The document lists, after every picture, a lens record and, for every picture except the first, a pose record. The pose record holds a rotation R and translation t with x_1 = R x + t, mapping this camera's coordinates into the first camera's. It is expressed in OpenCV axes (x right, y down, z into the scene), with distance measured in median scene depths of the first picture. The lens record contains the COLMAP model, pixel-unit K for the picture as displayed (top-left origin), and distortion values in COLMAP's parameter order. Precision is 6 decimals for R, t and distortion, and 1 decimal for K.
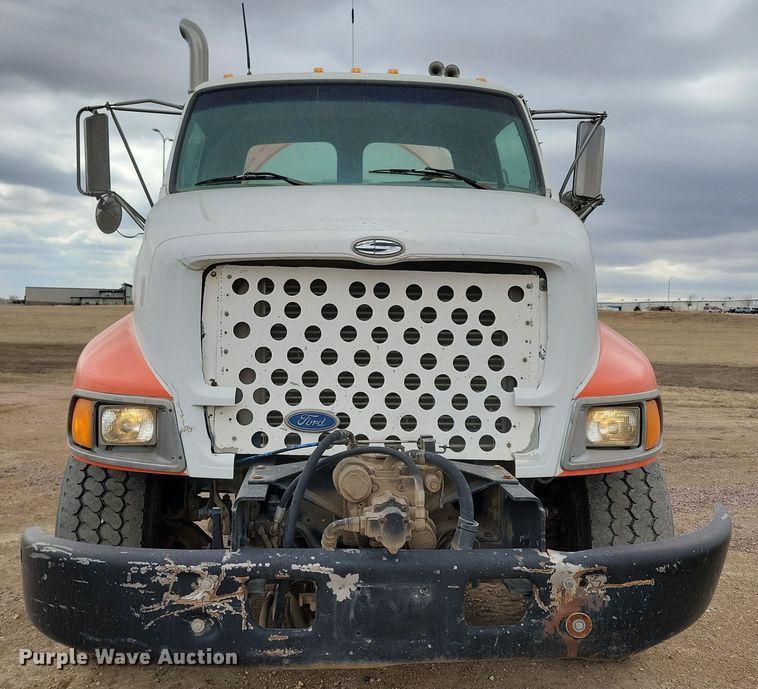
lens RADIAL K [[909.6, 0, 378.9], [0, 909.6, 347.4], [0, 0, 1]] dist [-0.000167, 0.000000]
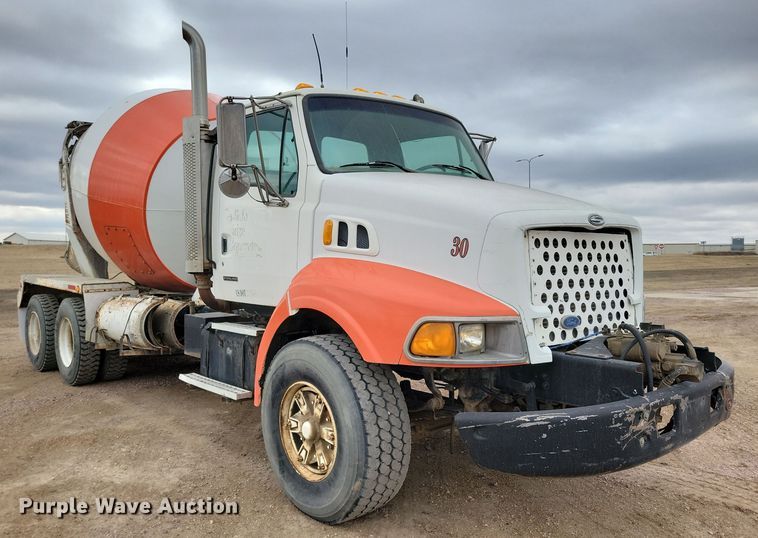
lens RADIAL K [[651.3, 0, 378.3], [0, 651.3, 268.3], [0, 0, 1]] dist [0.007506, 0.001385]
pose [[0.785711, -0.039698, 0.617319, -1.093955], [0.040809, 0.999091, 0.012307, -0.048381], [-0.617246, 0.015522, 0.786617, 0.263229]]
